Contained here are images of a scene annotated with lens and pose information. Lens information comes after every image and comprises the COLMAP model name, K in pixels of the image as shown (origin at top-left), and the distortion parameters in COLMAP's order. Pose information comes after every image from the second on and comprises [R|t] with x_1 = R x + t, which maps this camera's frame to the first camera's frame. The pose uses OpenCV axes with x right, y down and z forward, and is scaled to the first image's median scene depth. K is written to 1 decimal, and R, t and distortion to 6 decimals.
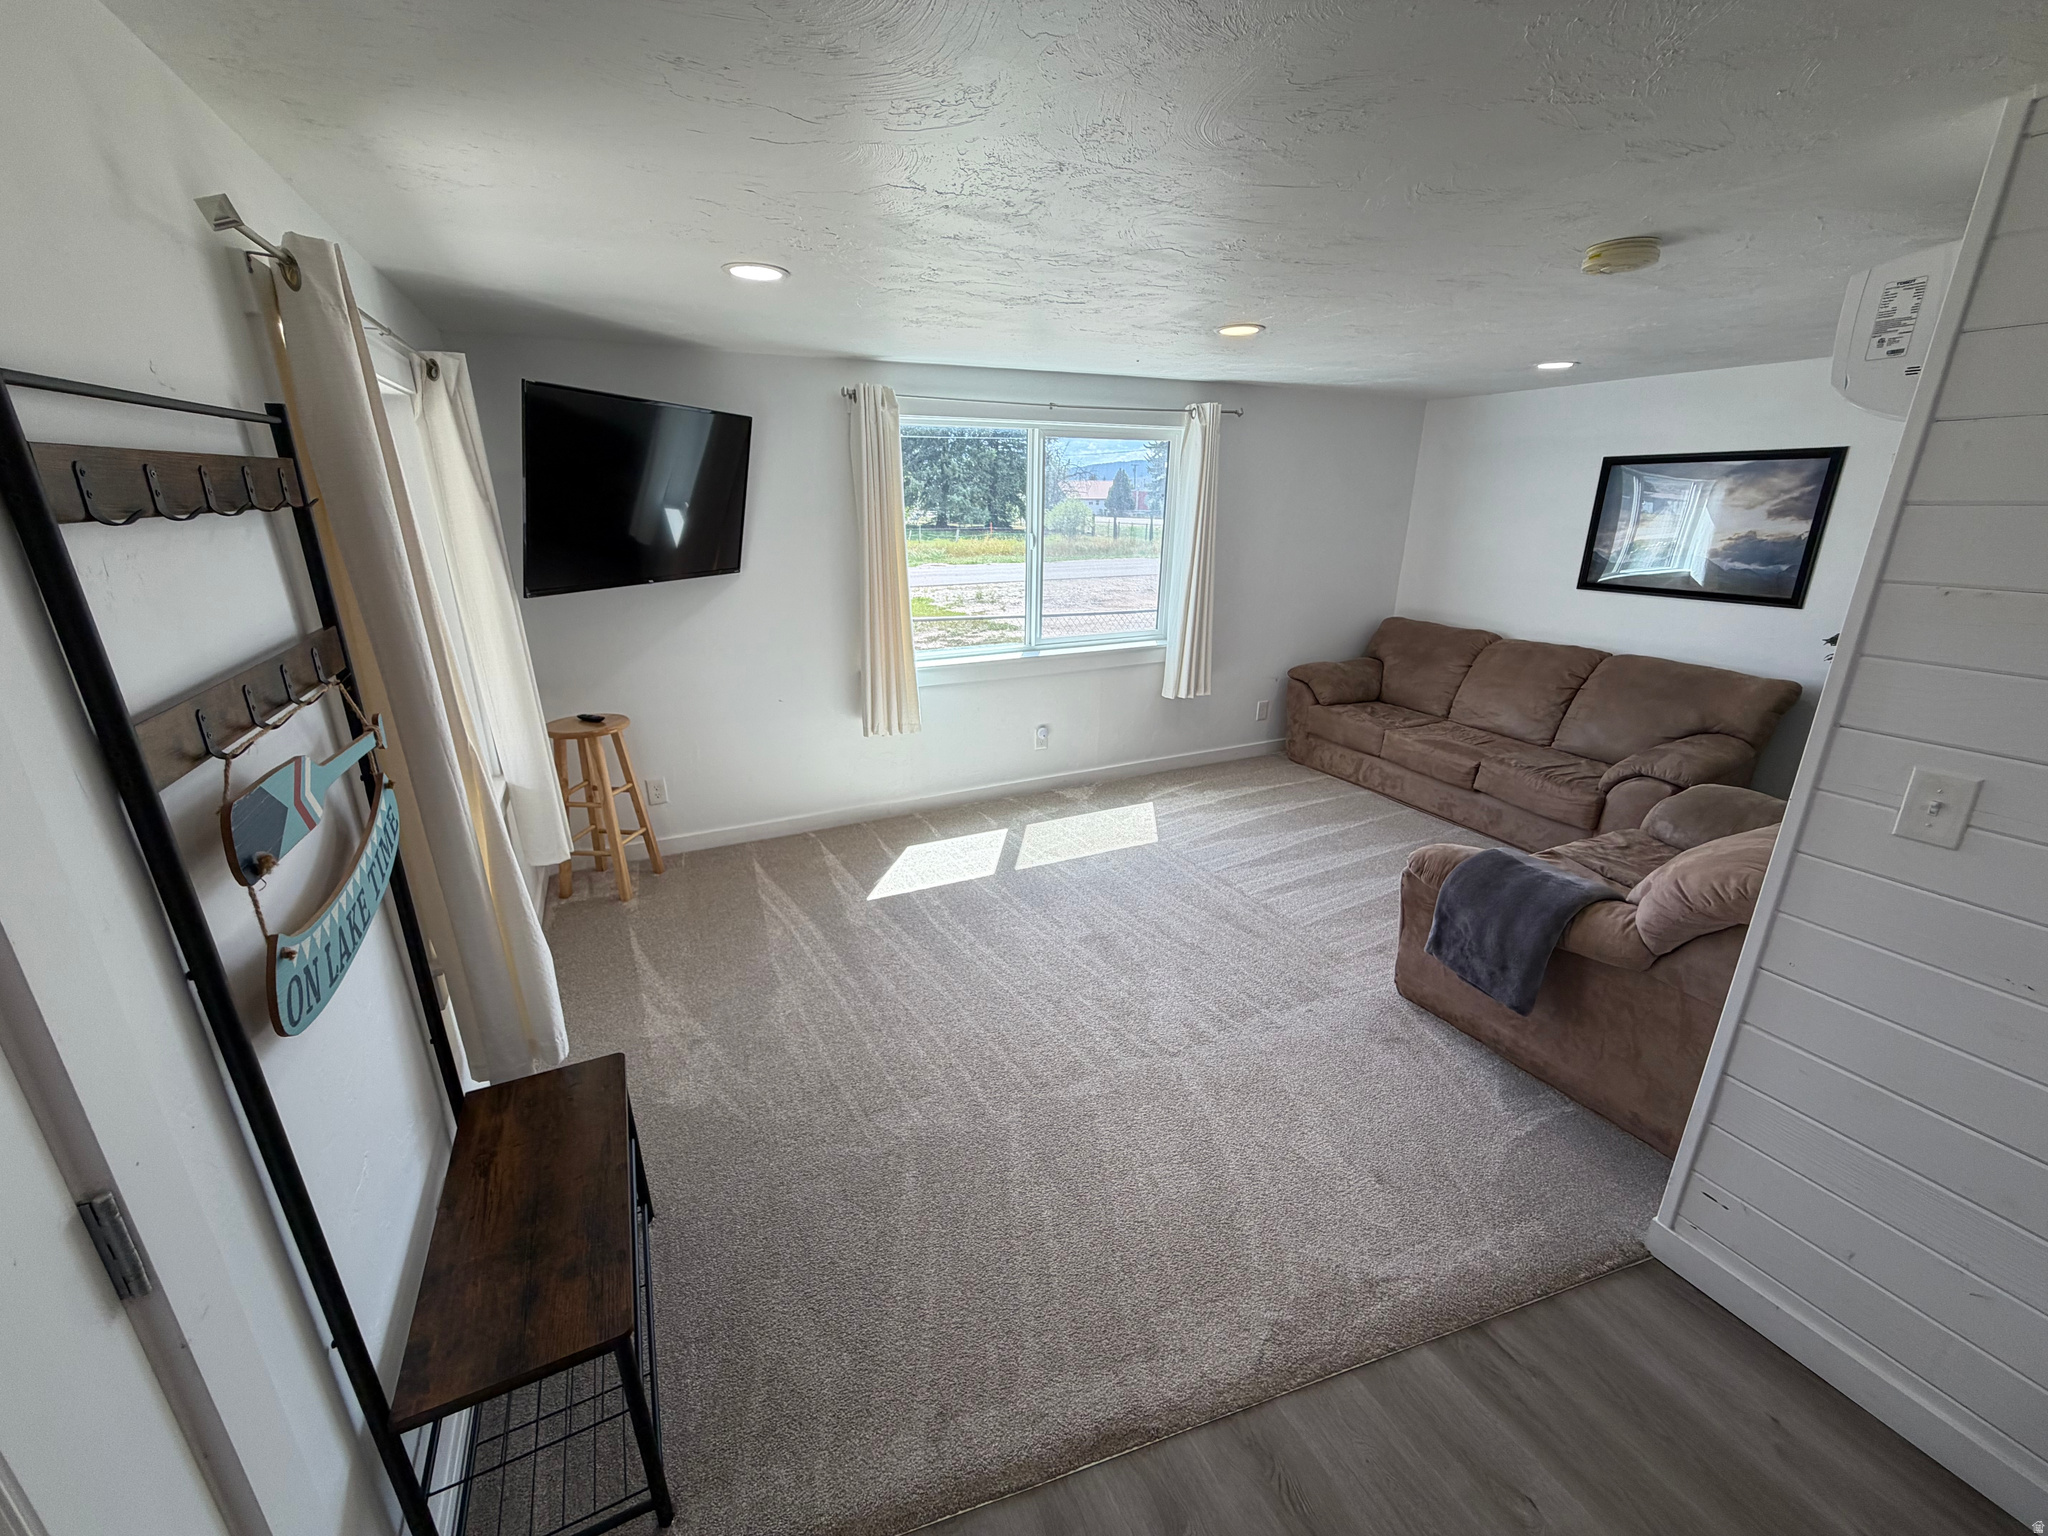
lens RADIAL K [[820.6, 0, 1018.6], [0, 820.6, 765.4], [0, 0, 1]] dist [0.000496, -0.000031]
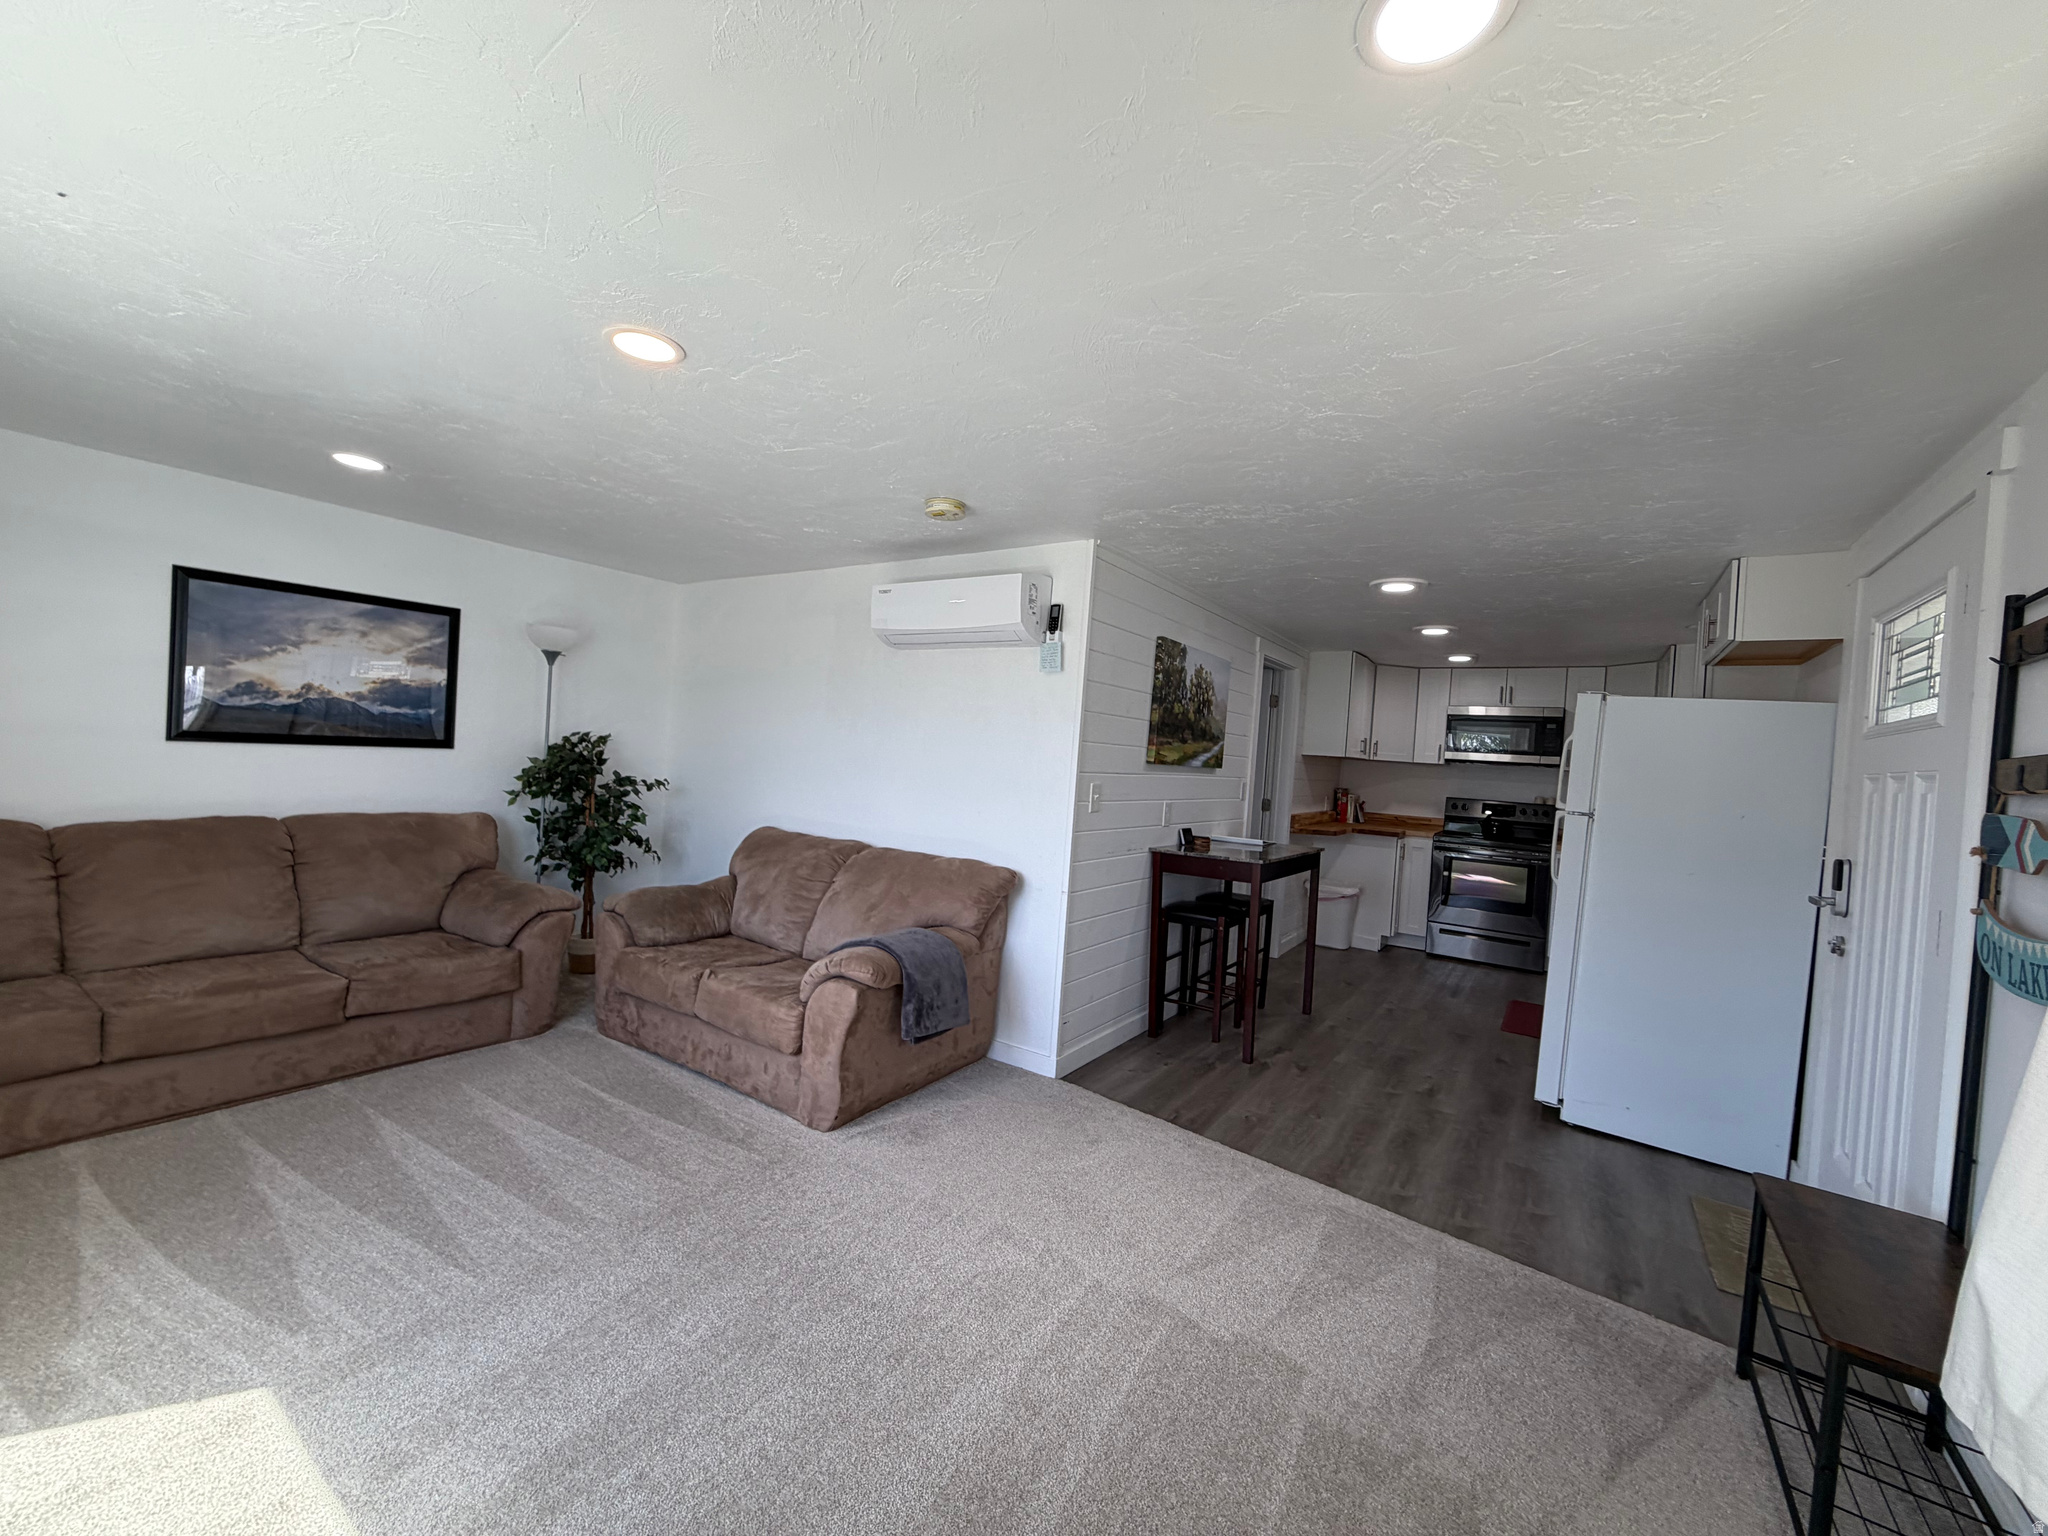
lens RADIAL K [[820.6, 0, 1018.6], [0, 820.6, 765.4], [0, 0, 1]] dist [0.000496, -0.000031]
pose [[-0.498803, -0.044735, 0.865560, -0.355589], [0.209822, 0.962728, 0.170673, -0.195720], [-0.840934, 0.266746, -0.470825, 0.878830]]
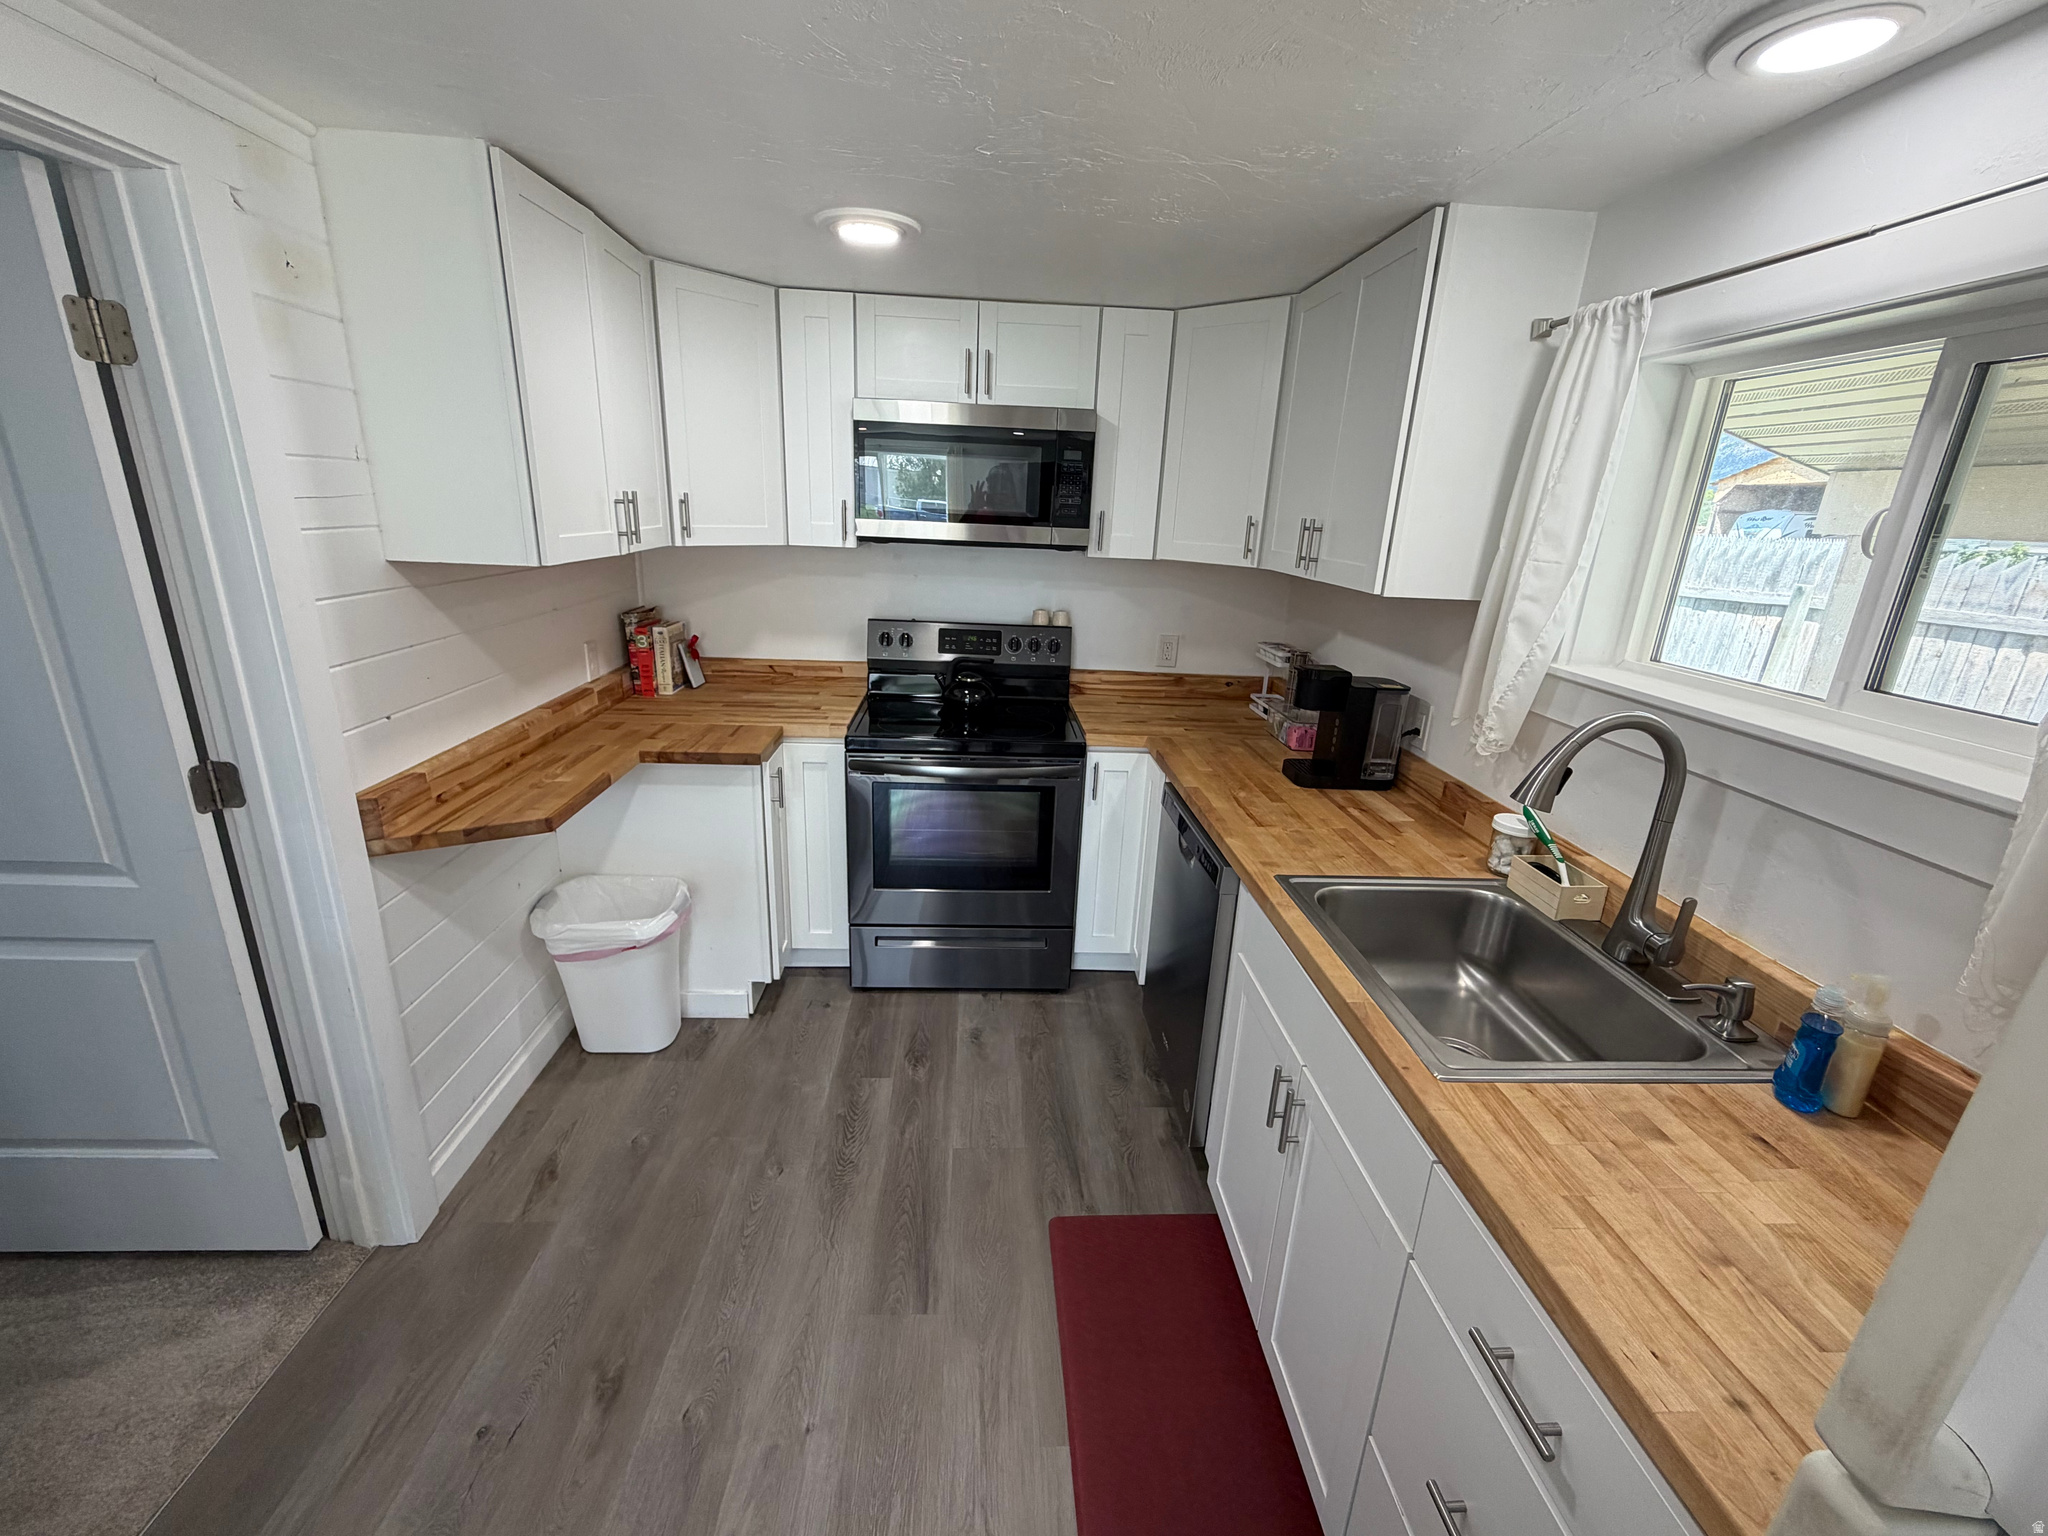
lens RADIAL K [[835.5, 0, 1024.7], [0, 835.5, 766.8], [0, 0, 1]] dist [-0.000486, -0.000061]
pose [[-0.920319, -0.155422, 0.358967, 0.277434], [0.079976, 0.823530, 0.561607, 0.045771], [-0.382906, 0.545567, -0.745480, -0.113711]]
